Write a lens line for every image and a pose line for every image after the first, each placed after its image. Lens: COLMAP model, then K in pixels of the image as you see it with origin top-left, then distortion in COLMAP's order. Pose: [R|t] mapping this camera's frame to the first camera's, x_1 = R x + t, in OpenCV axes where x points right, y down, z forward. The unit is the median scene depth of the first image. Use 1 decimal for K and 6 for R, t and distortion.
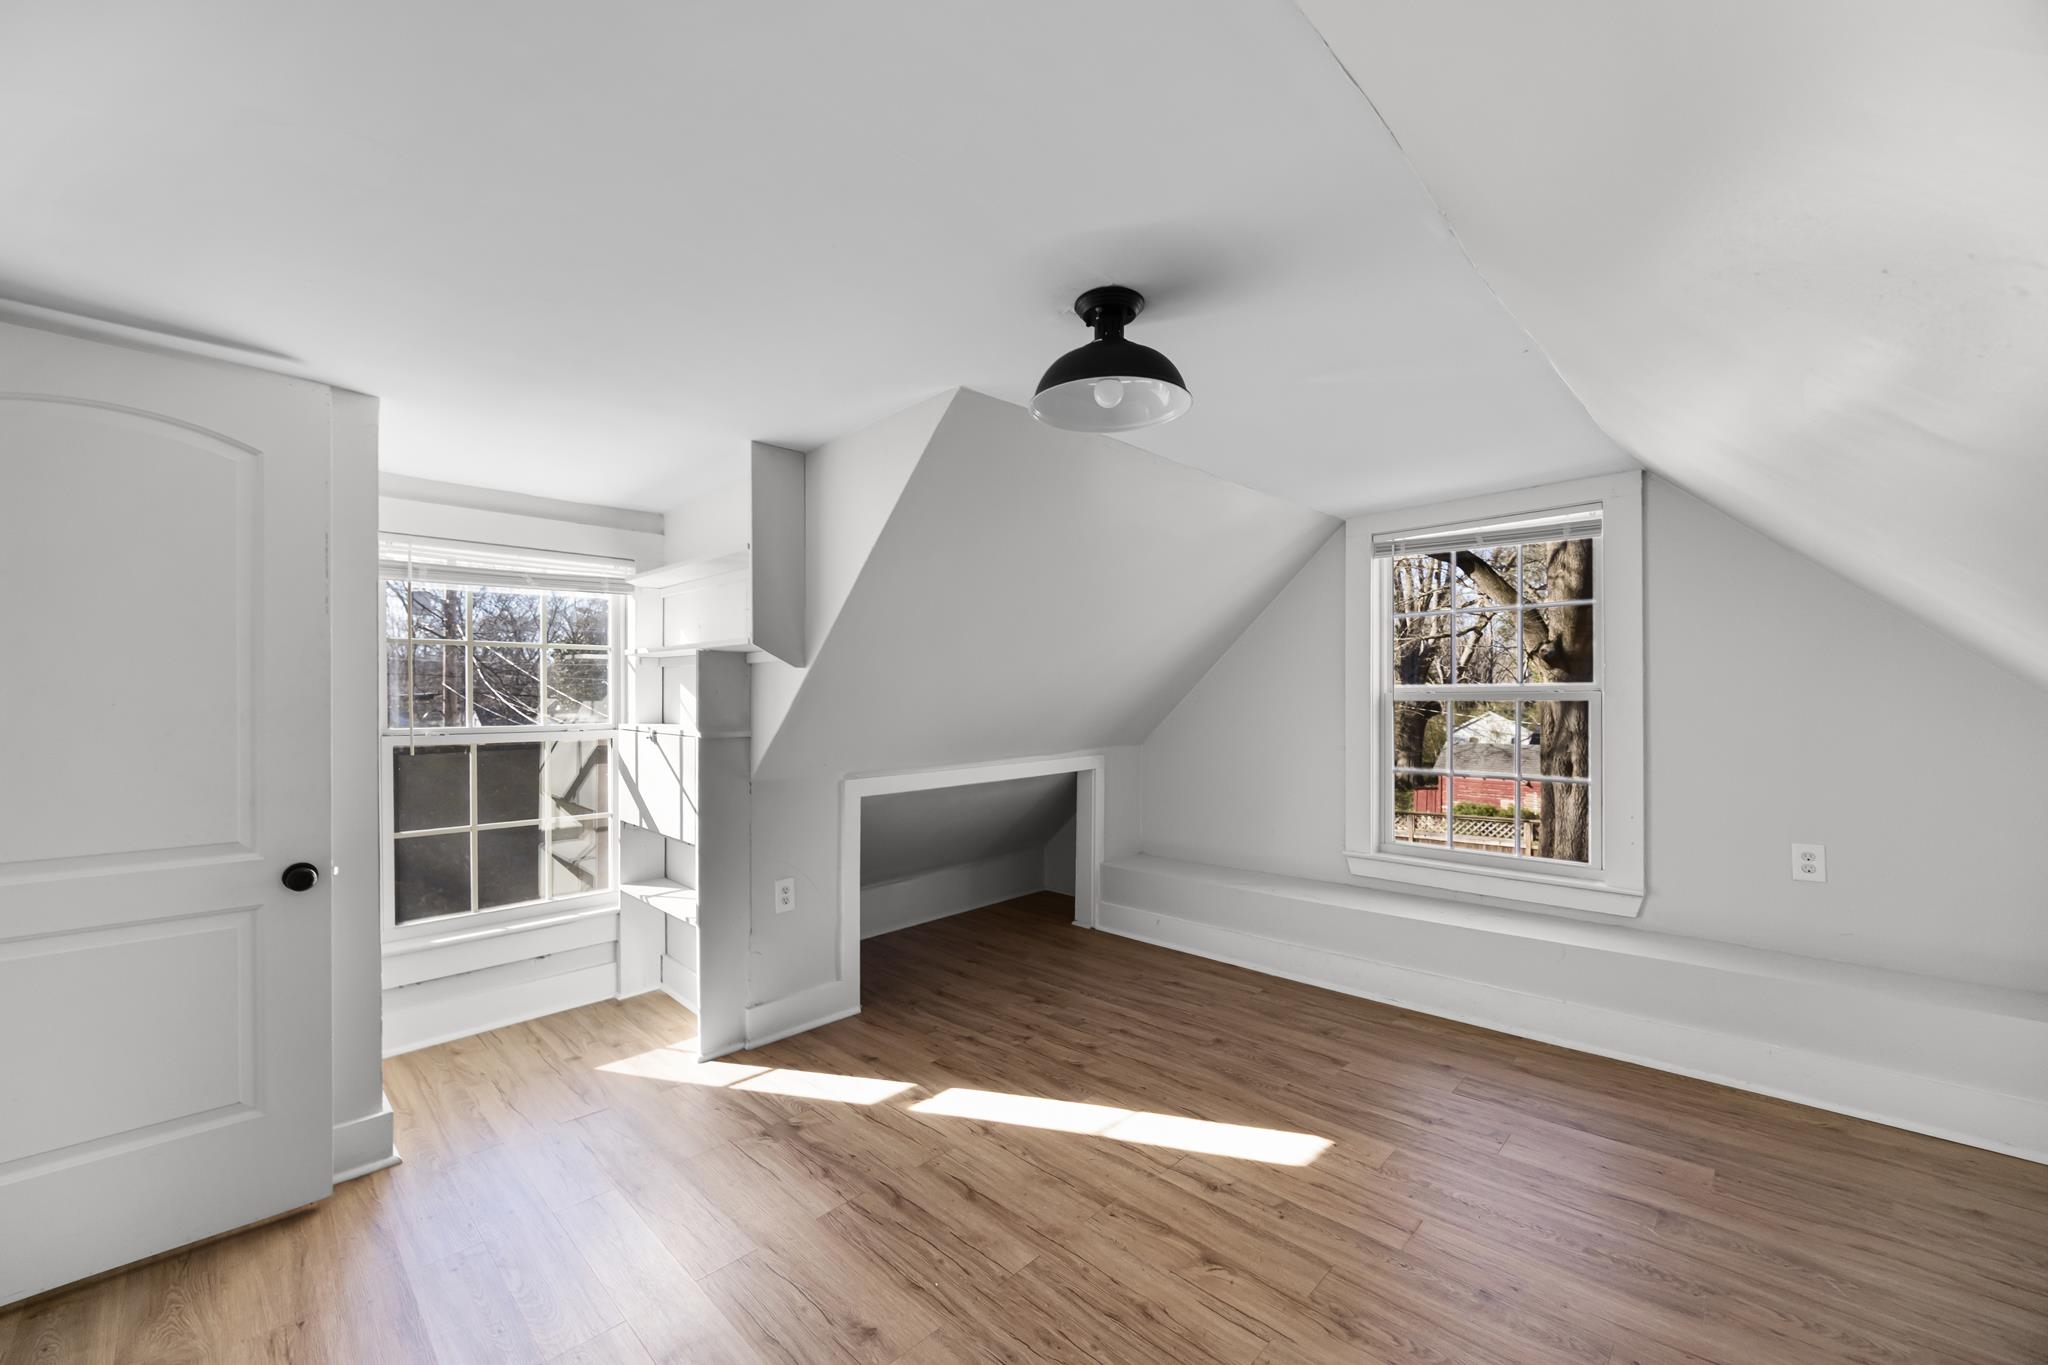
lens RADIAL K [[811.8, 0, 1024.0], [0, 811.8, 682.5], [0, 0, 1]] dist [-0.007769, 0.000115]
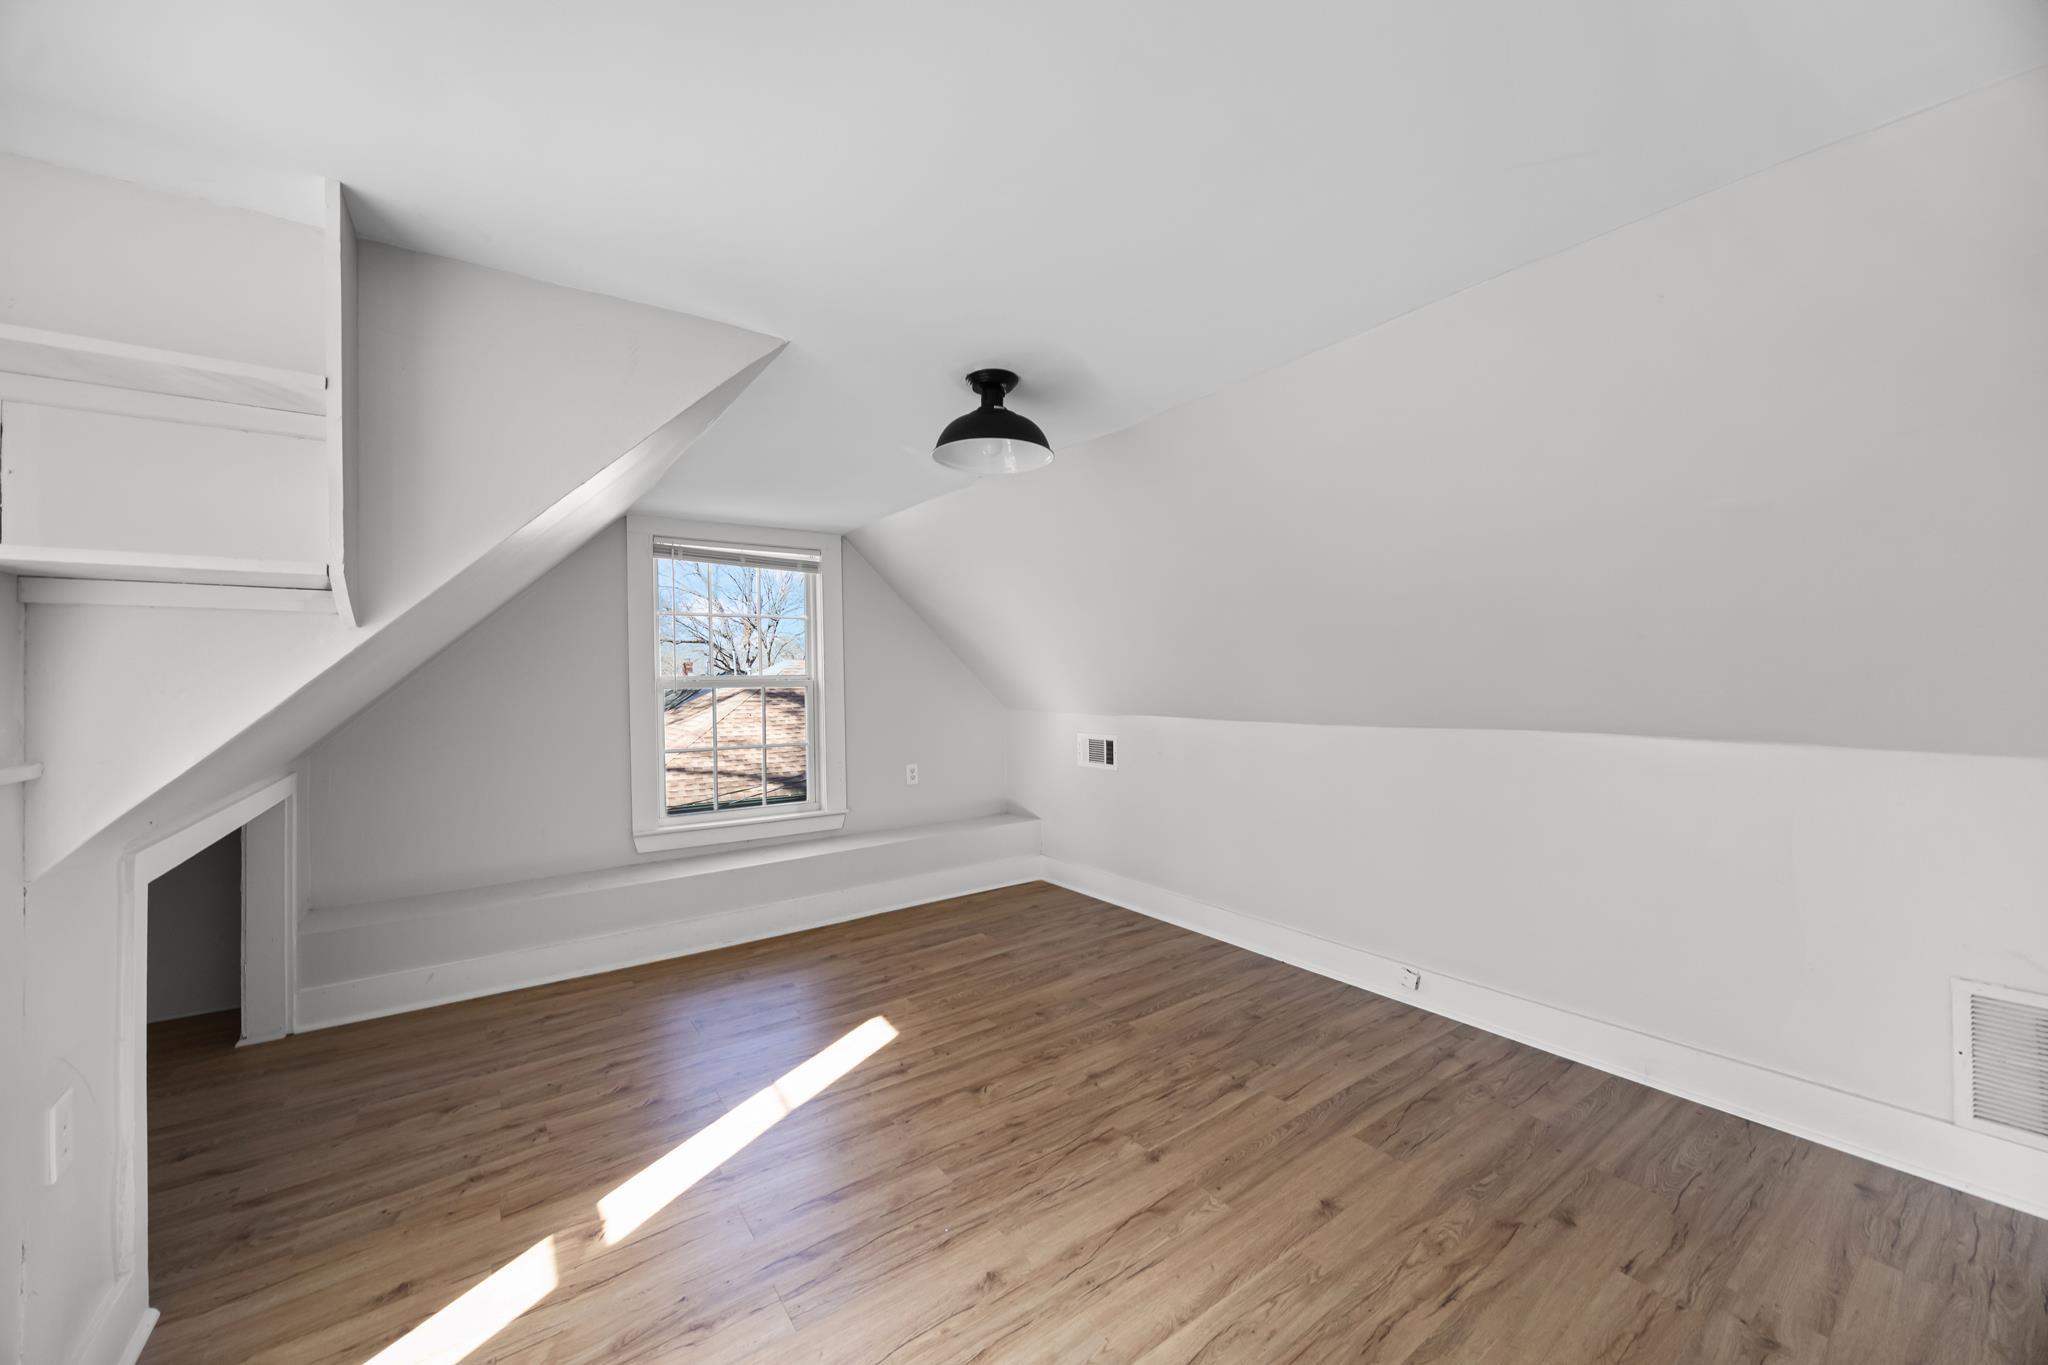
lens RADIAL K [[775.0, 0, 1024.0], [0, 775.0, 682.5], [0, 0, 1]] dist [-0.001723, -0.000211]
pose [[0.161917, -0.002042, 0.986802, -0.708523], [-0.006063, 0.999977, 0.003064, 0.010064], [-0.986786, -0.006479, 0.161901, 0.474220]]
